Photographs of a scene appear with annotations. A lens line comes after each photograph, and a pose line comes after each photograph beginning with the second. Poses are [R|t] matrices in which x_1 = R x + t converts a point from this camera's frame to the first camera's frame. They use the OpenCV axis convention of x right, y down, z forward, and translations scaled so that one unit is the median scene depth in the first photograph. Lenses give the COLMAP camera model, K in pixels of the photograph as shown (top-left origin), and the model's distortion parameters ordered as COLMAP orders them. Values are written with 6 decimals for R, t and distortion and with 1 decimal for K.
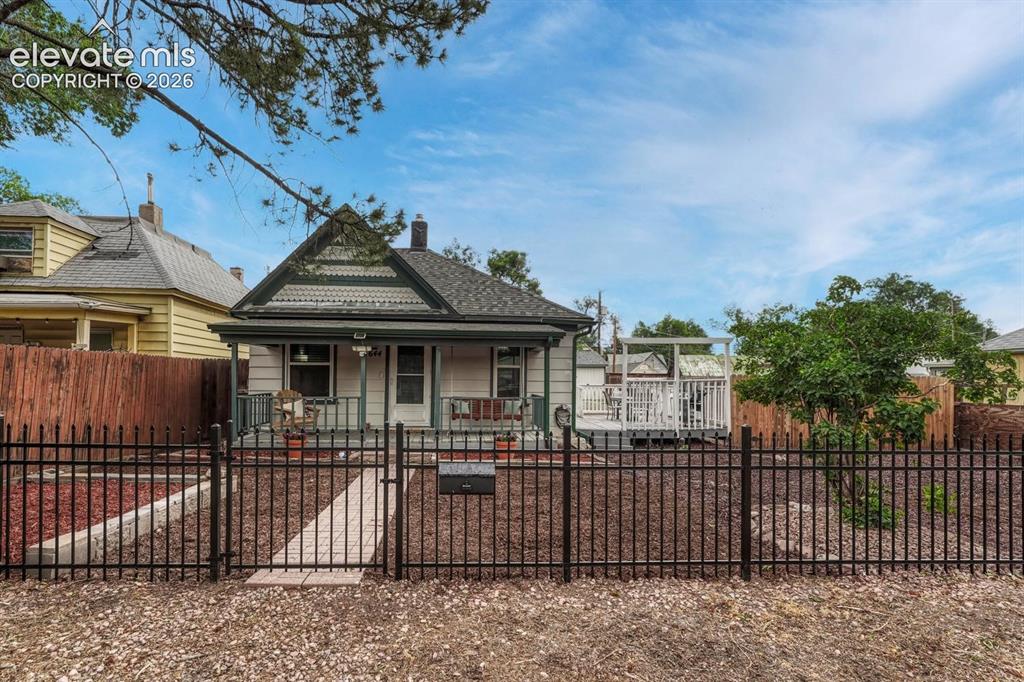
lens RADIAL K [[492.4, 0, 513.9], [0, 492.4, 376.7], [0, 0, 1]] dist [-0.000903, -0.002665]
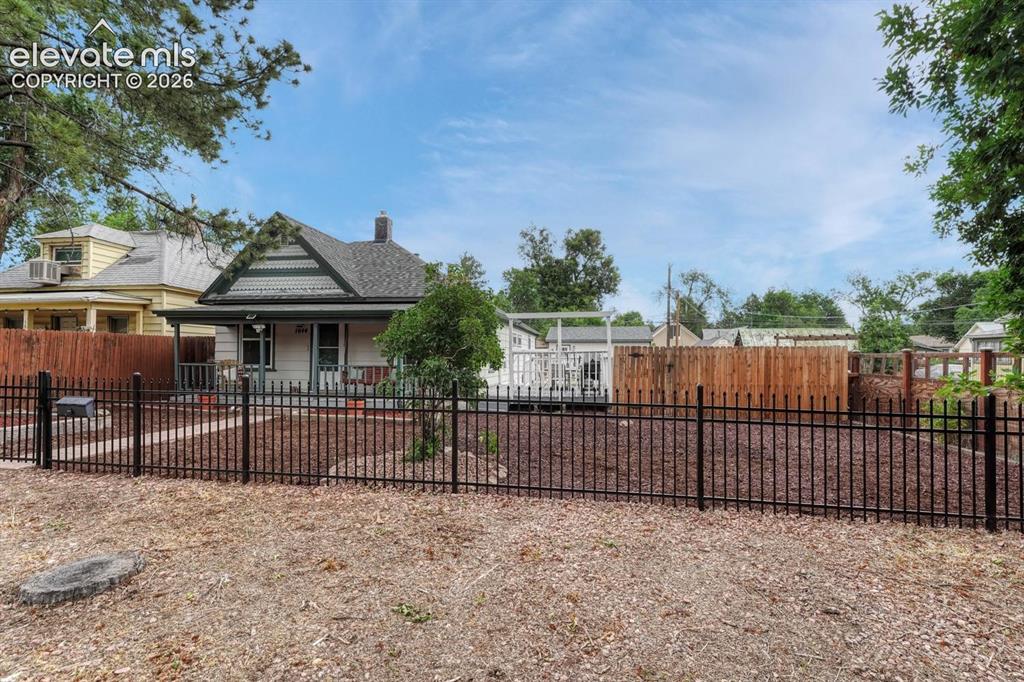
lens RADIAL K [[492.4, 0, 531.1], [0, 492.4, 360.1], [0, 0, 1]] dist [-0.000903, -0.002665]
pose [[0.972115, -0.000961, -0.234504, 0.572688], [0.003360, 0.999946, 0.009832, 0.016678], [0.234481, -0.010346, 0.972066, -0.065095]]
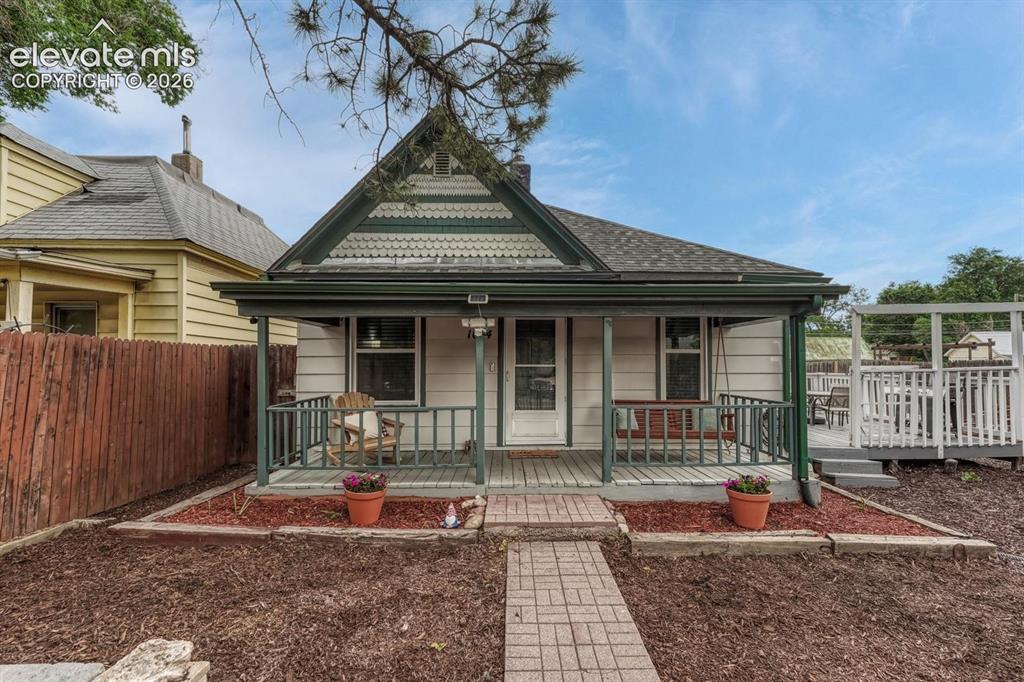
lens RADIAL K [[454.4, 0, 530.9], [0, 454.4, 356.7], [0, 0, 1]] dist [0.001863, 0.001652]
pose [[0.997897, -0.011126, -0.063859, -0.181591], [0.010398, 0.999877, -0.011724, -0.009134], [0.063982, 0.011035, 0.997890, 0.403881]]
